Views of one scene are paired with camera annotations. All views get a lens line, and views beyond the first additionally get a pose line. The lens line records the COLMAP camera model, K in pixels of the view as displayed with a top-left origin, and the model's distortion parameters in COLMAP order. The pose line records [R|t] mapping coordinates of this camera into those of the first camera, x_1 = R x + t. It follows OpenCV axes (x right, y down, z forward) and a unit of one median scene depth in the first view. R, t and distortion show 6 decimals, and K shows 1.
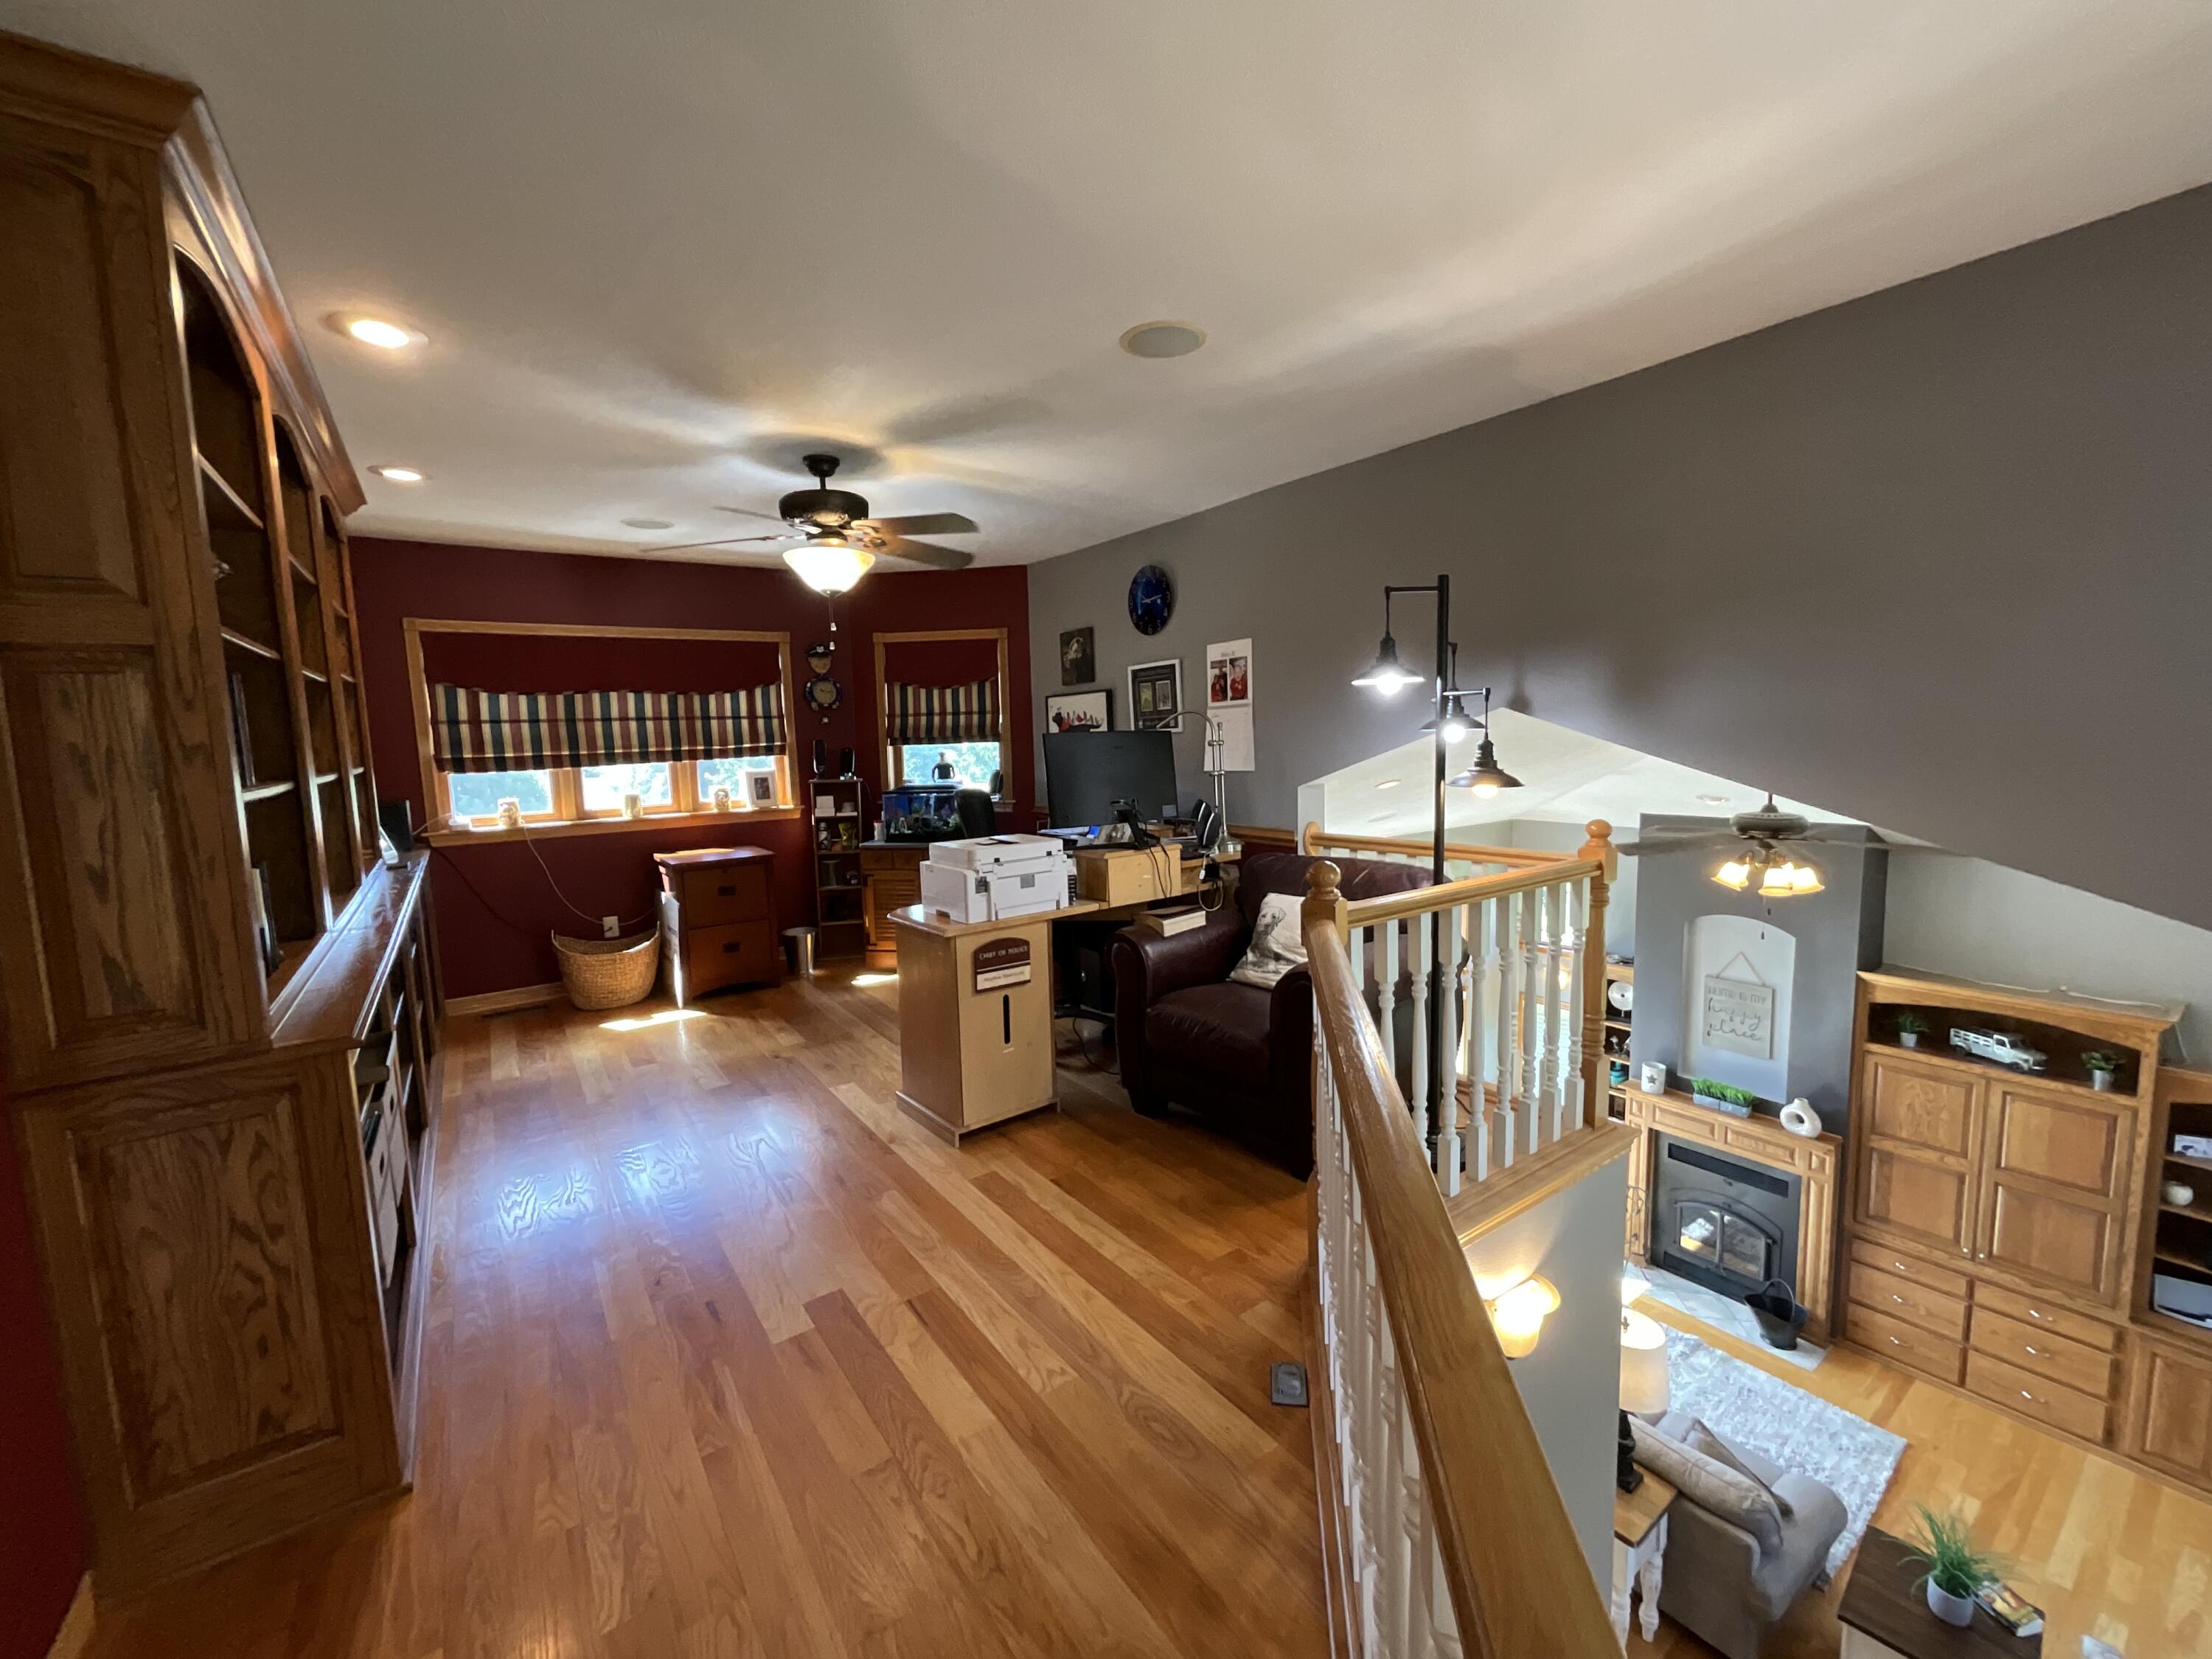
lens RADIAL K [[892.2, 0, 1104.6], [0, 892.2, 829.7], [0, 0, 1]] dist [-0.001006, 0.000208]
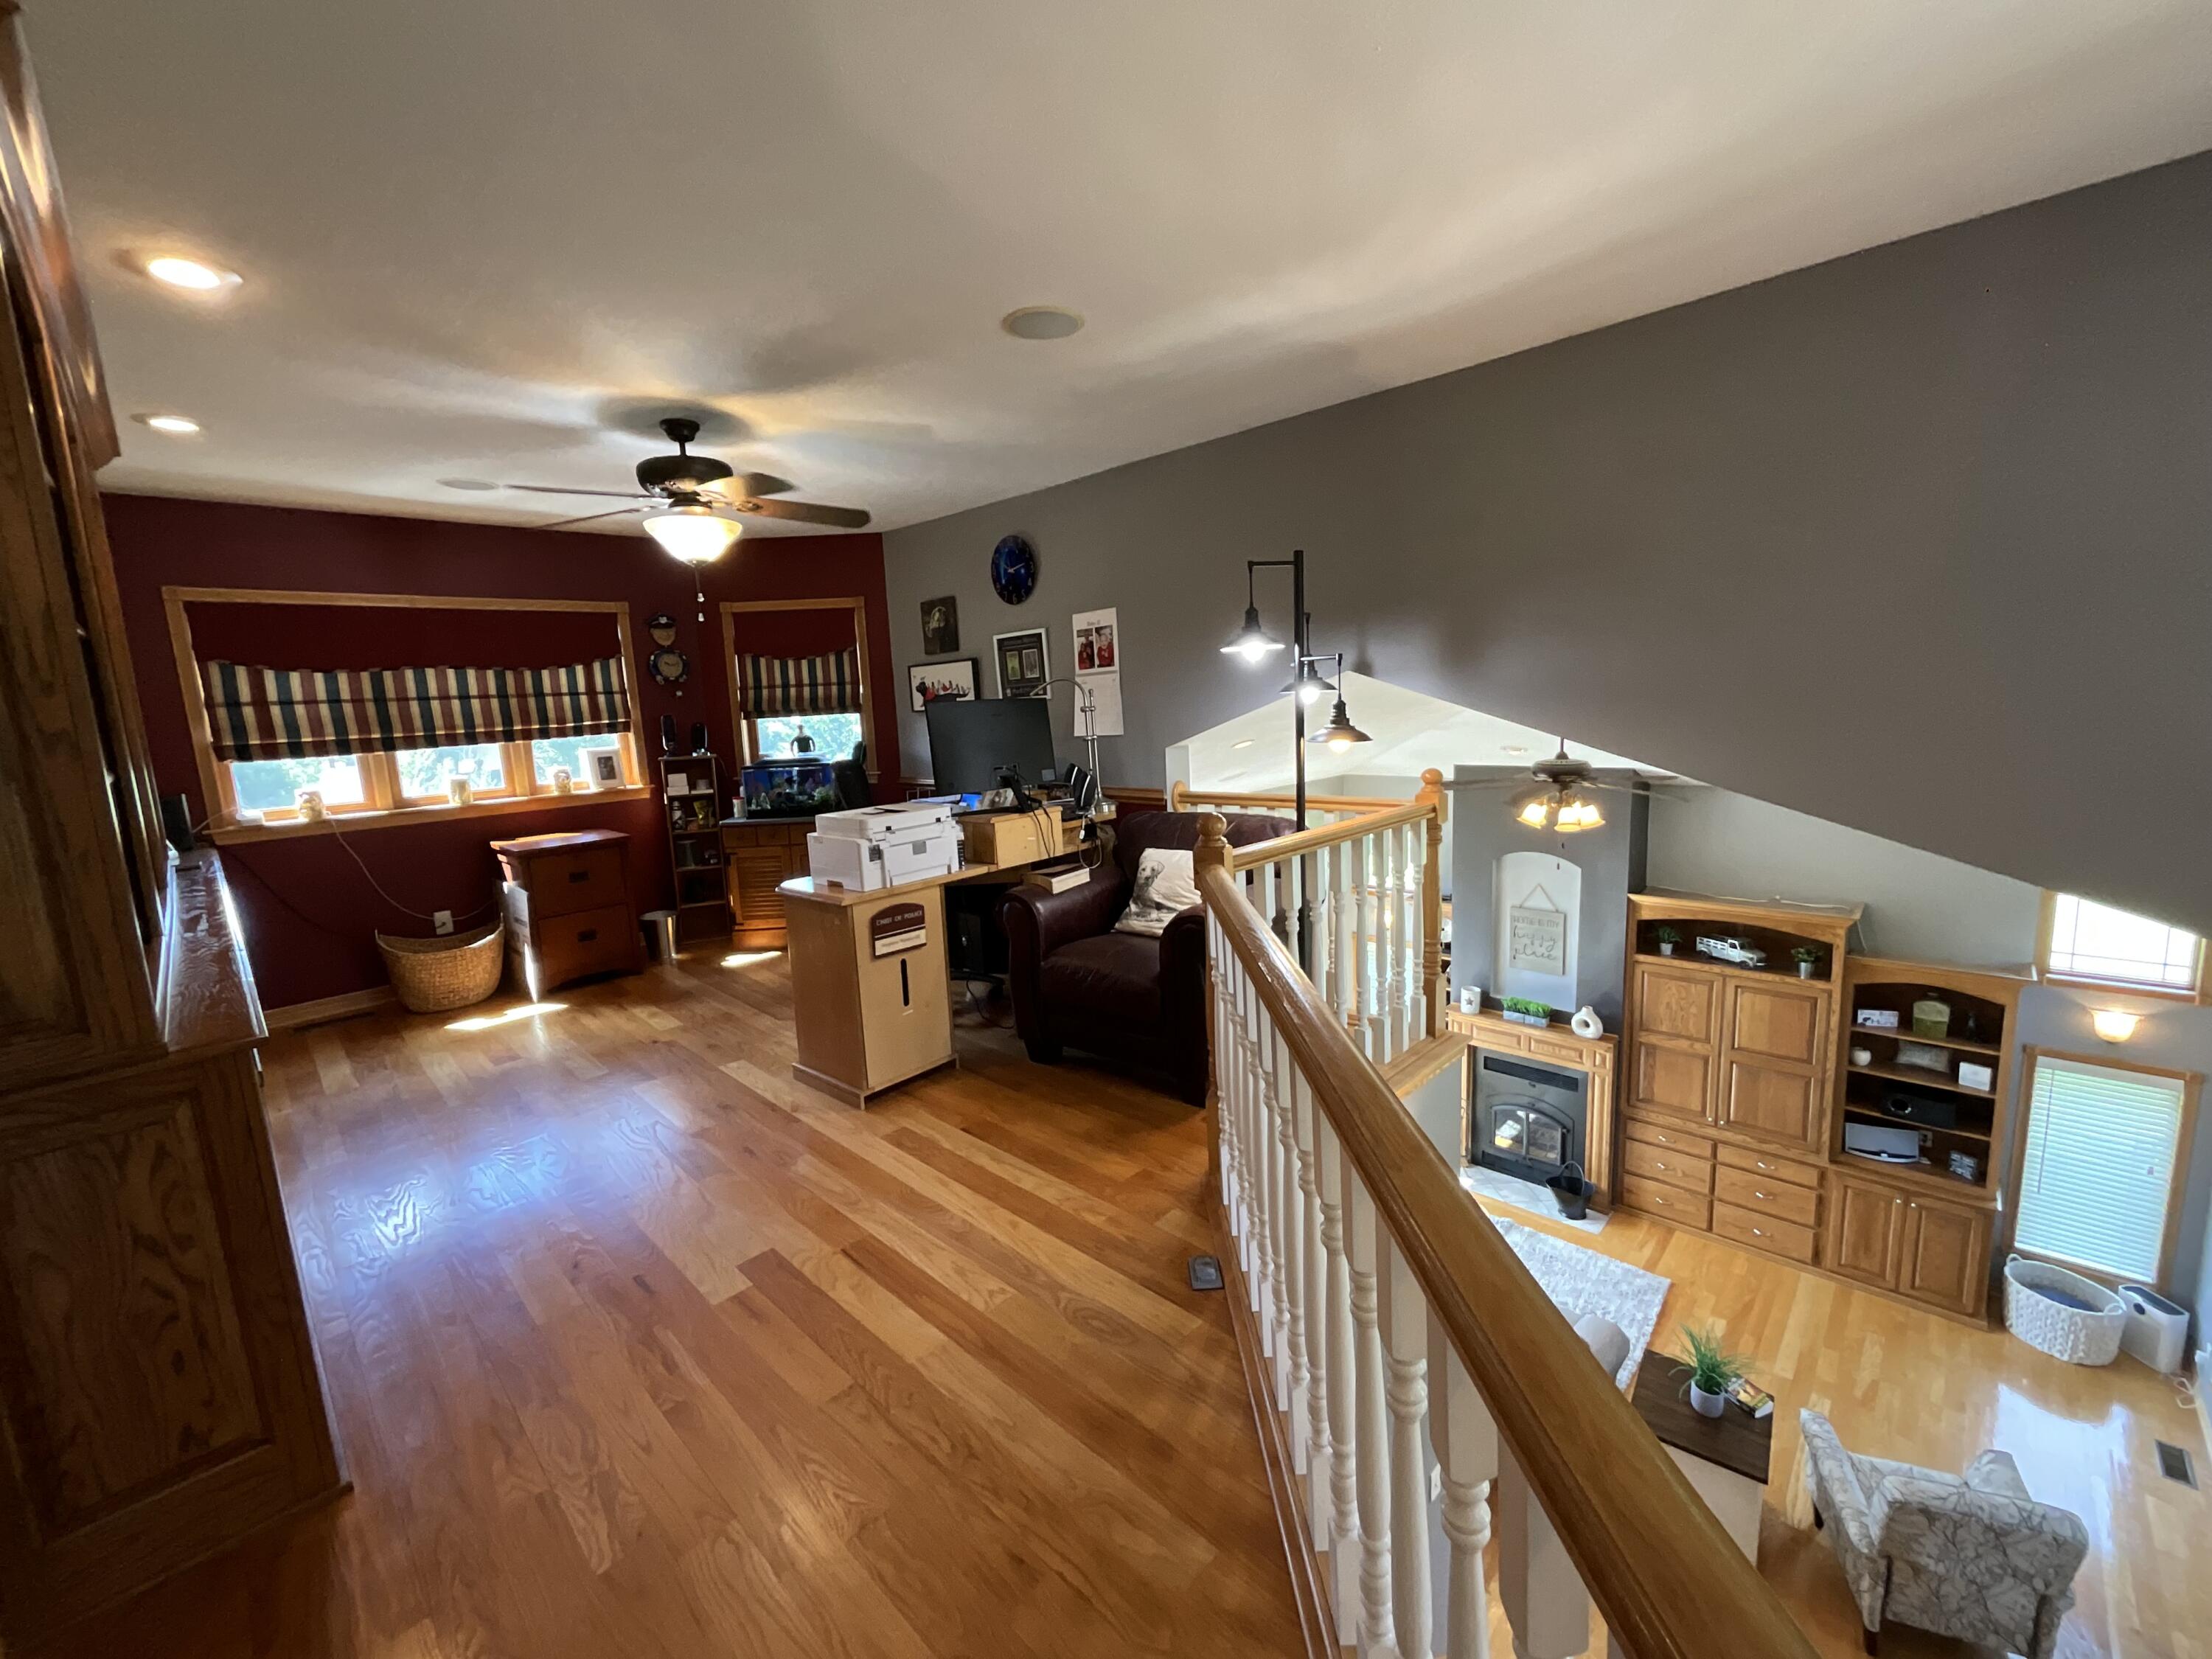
lens RADIAL K [[892.2, 0, 1103.4], [0, 892.2, 828.7], [0, 0, 1]] dist [-0.001006, 0.000208]
pose [[0.983880, -0.045235, 0.173014, -0.041853], [0.039327, 0.998525, 0.037424, 0.004669], [-0.174452, -0.030016, 0.984208, -0.035980]]
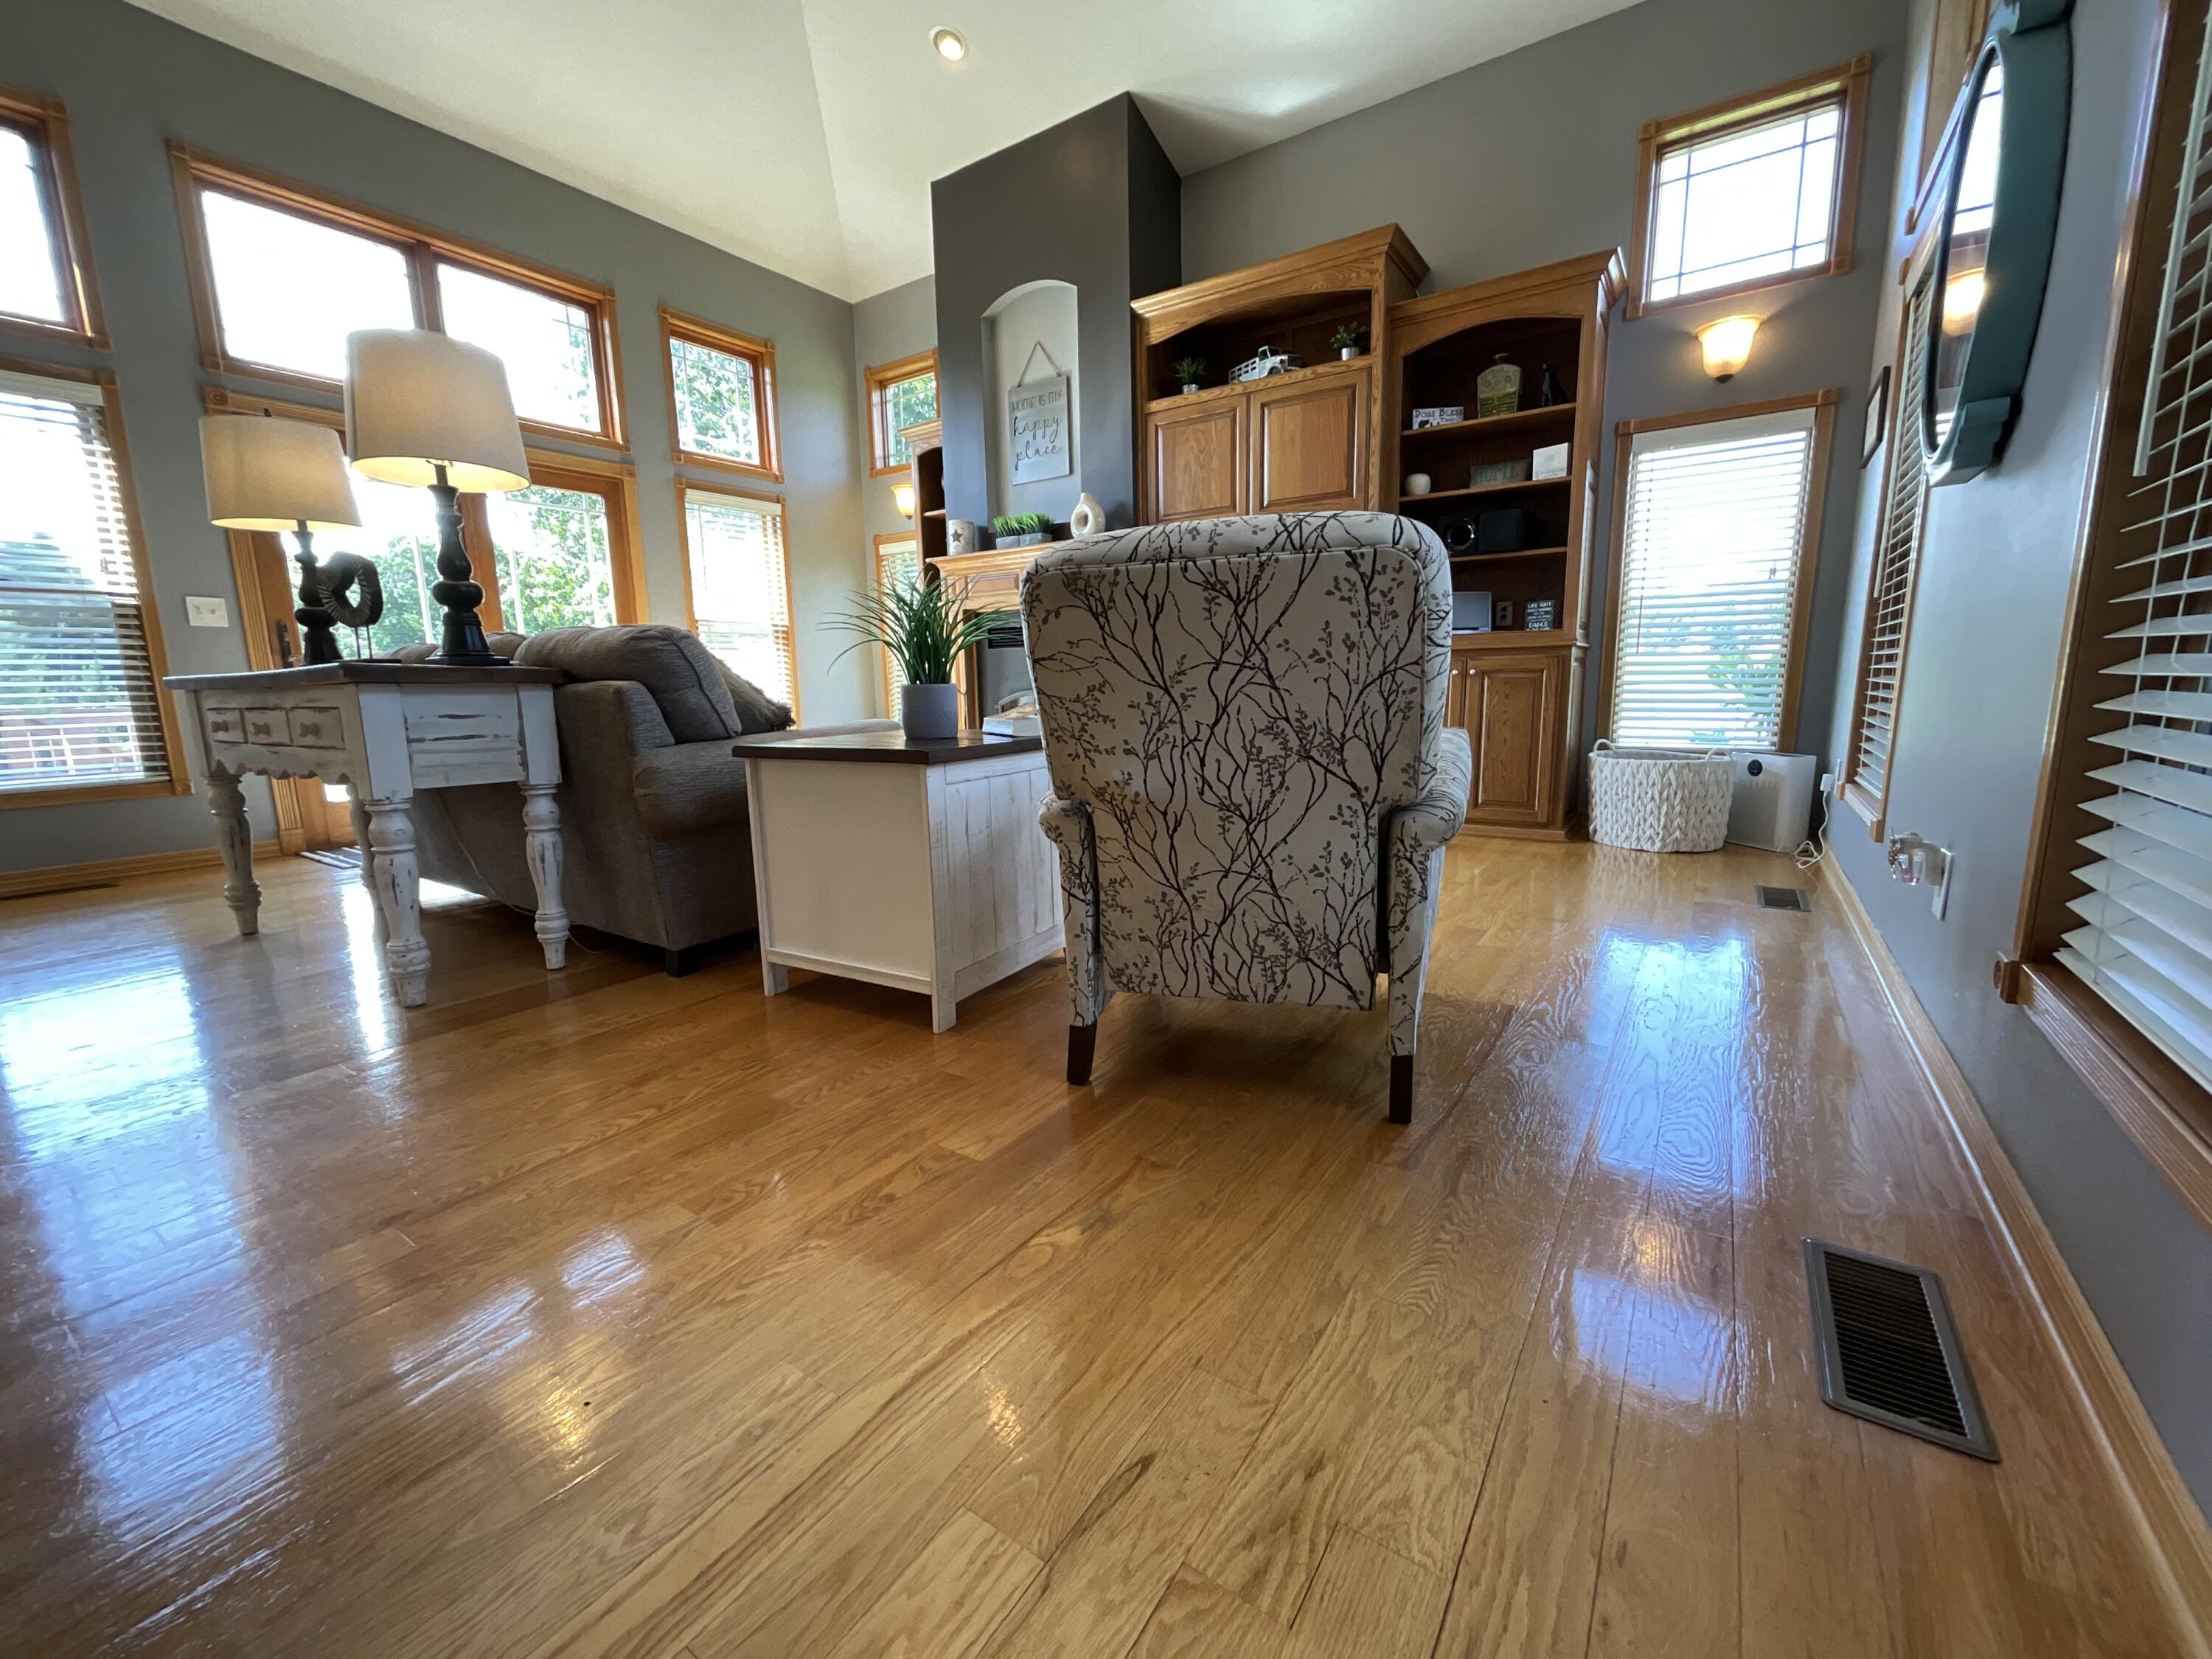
lens RADIAL K [[892.2, 0, 1116.8], [0, 892.2, 826.6], [0, 0, 1]] dist [-0.001006, 0.000208]
pose [[0.941130, -0.047971, 0.334623, 0.840788], [0.031995, 0.998077, 0.053096, 0.874046], [-0.336527, -0.039264, 0.940855, 0.389748]]
